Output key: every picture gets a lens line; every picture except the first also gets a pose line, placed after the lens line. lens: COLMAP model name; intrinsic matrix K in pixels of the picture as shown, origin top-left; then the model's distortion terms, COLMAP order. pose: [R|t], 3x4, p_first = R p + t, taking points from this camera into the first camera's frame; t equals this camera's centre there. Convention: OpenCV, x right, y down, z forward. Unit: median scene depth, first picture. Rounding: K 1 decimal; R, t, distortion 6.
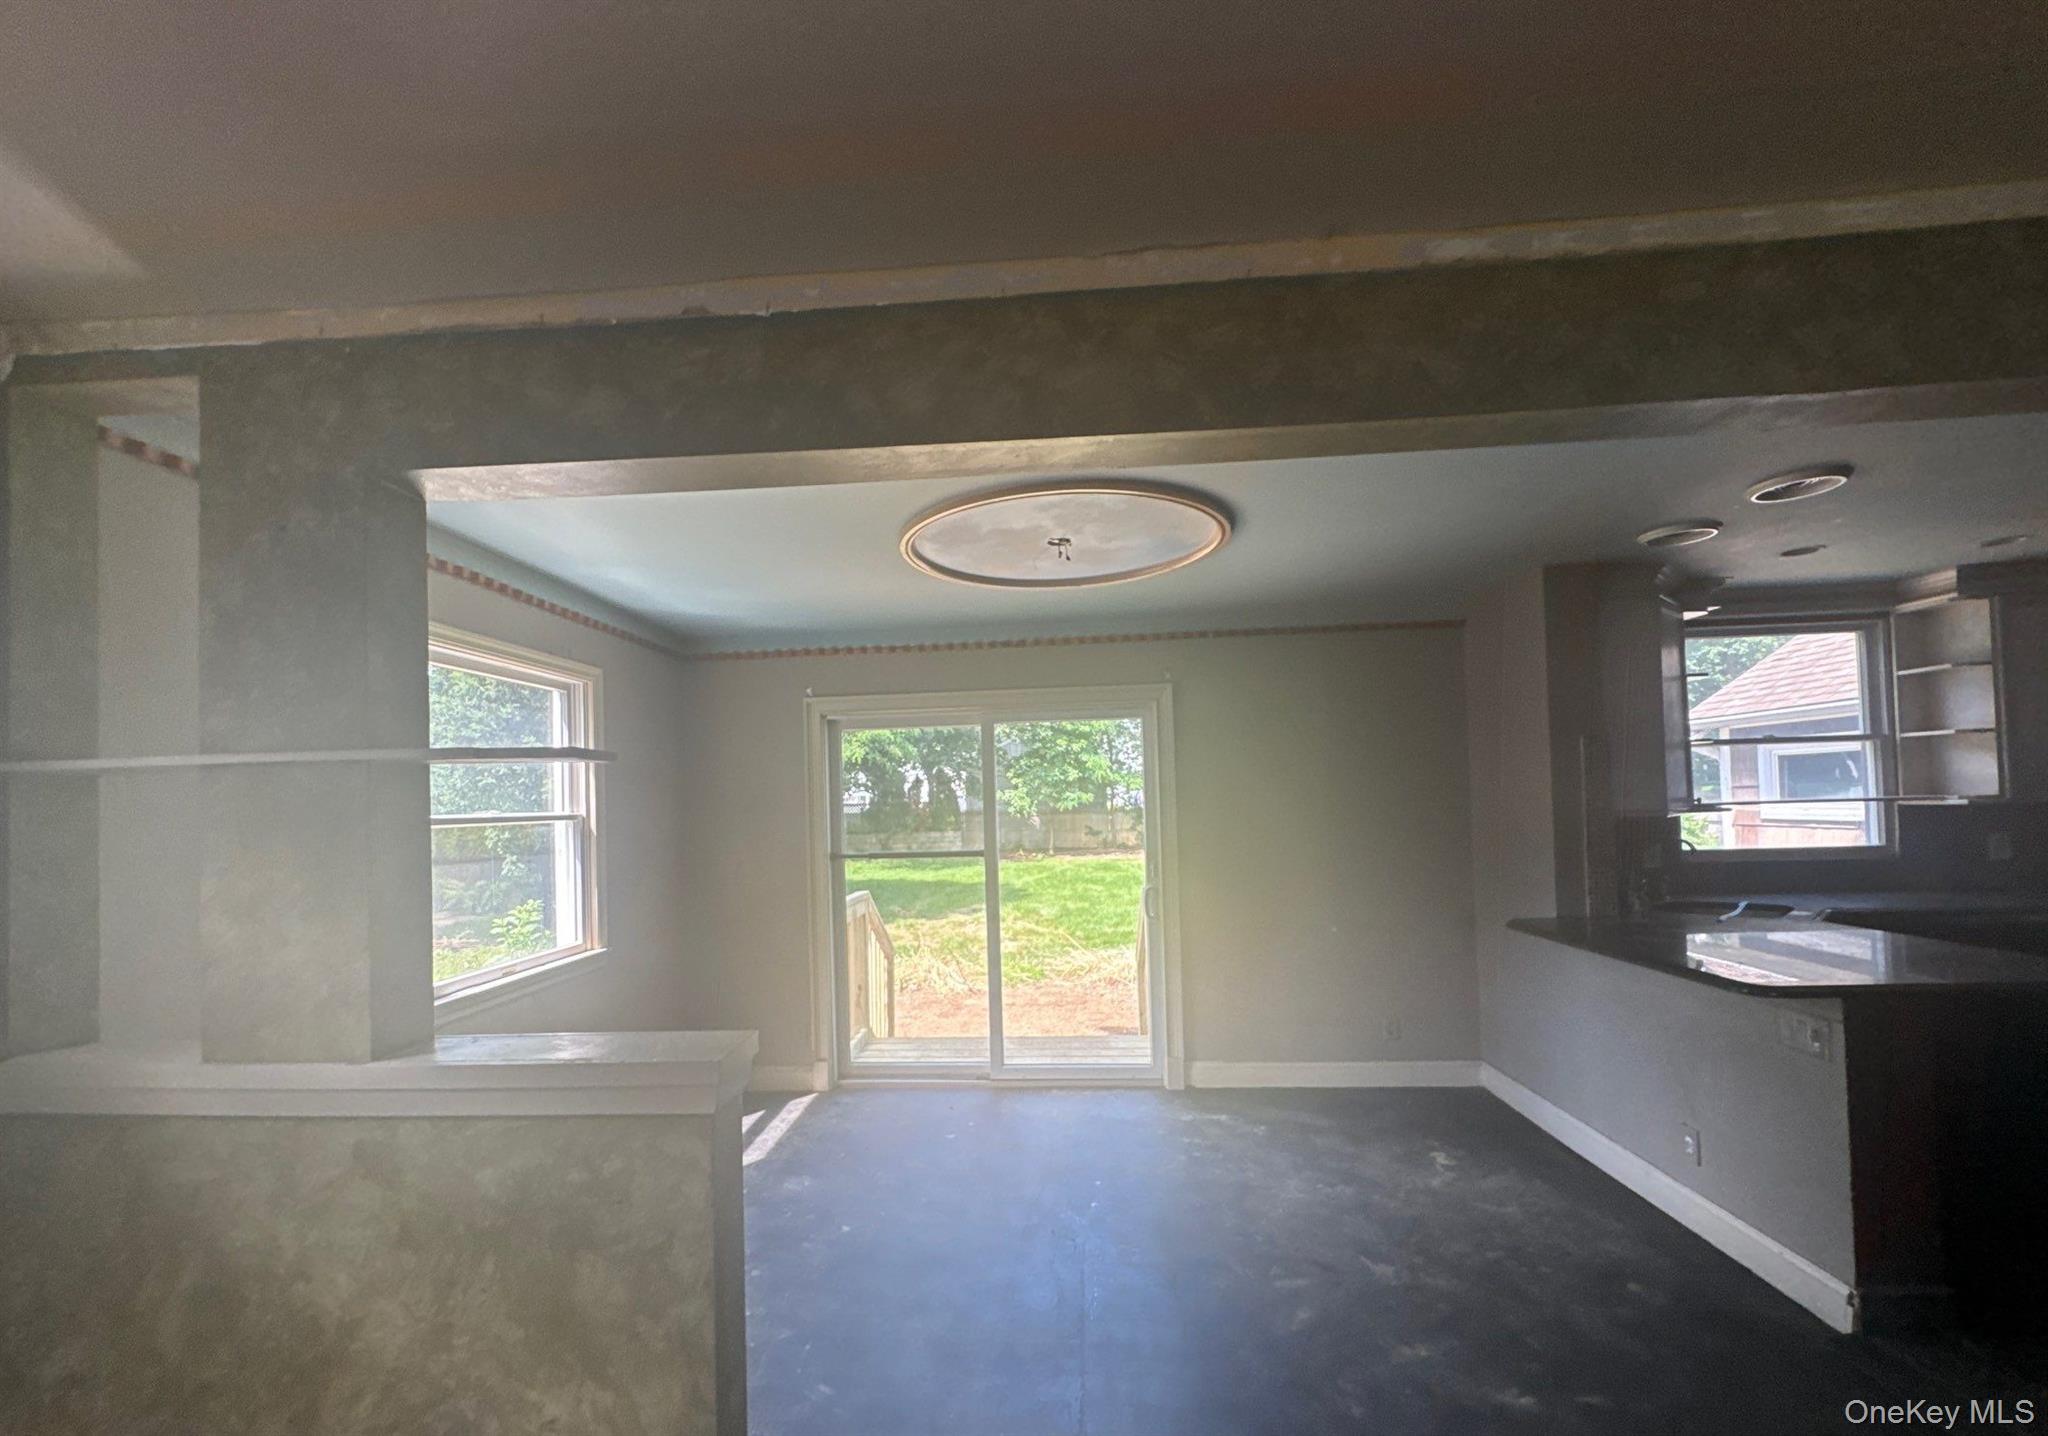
lens RADIAL K [[845.3, 0, 1016.8], [0, 845.3, 783.8], [0, 0, 1]] dist [-0.001003, -0.000349]
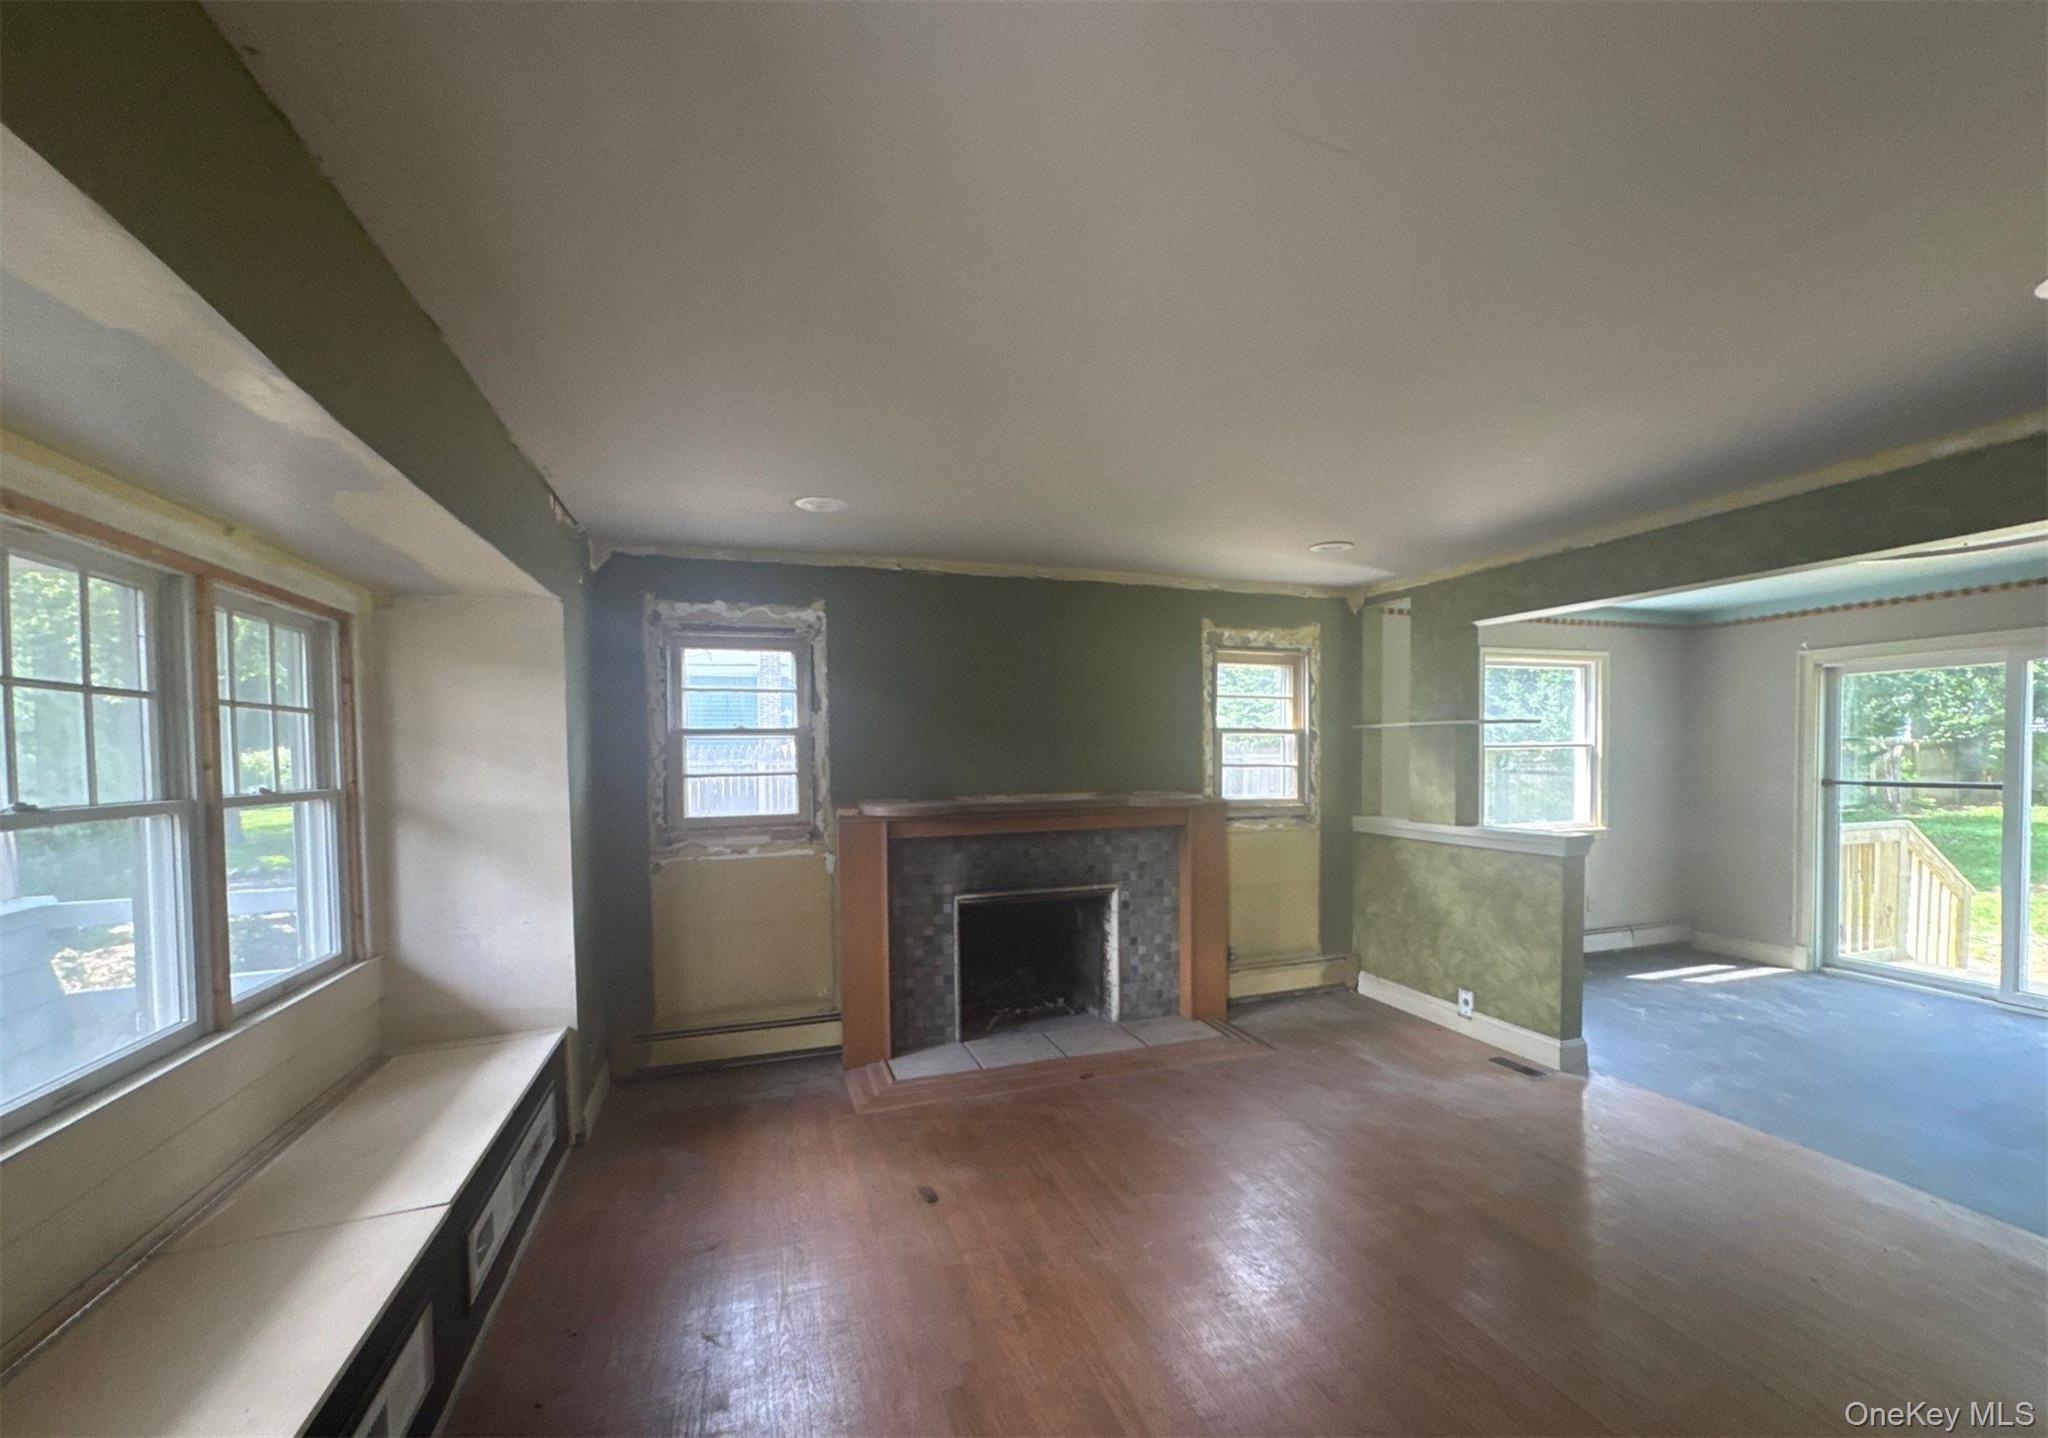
lens RADIAL K [[845.3, 0, 1016.8], [0, 845.3, 784.8], [0, 0, 1]] dist [-0.001003, -0.000349]
pose [[0.370137, 0.059565, -0.927066, 1.147391], [0.020432, 0.997179, 0.072228, -0.049014], [0.928753, -0.045676, 0.367876, -1.233098]]
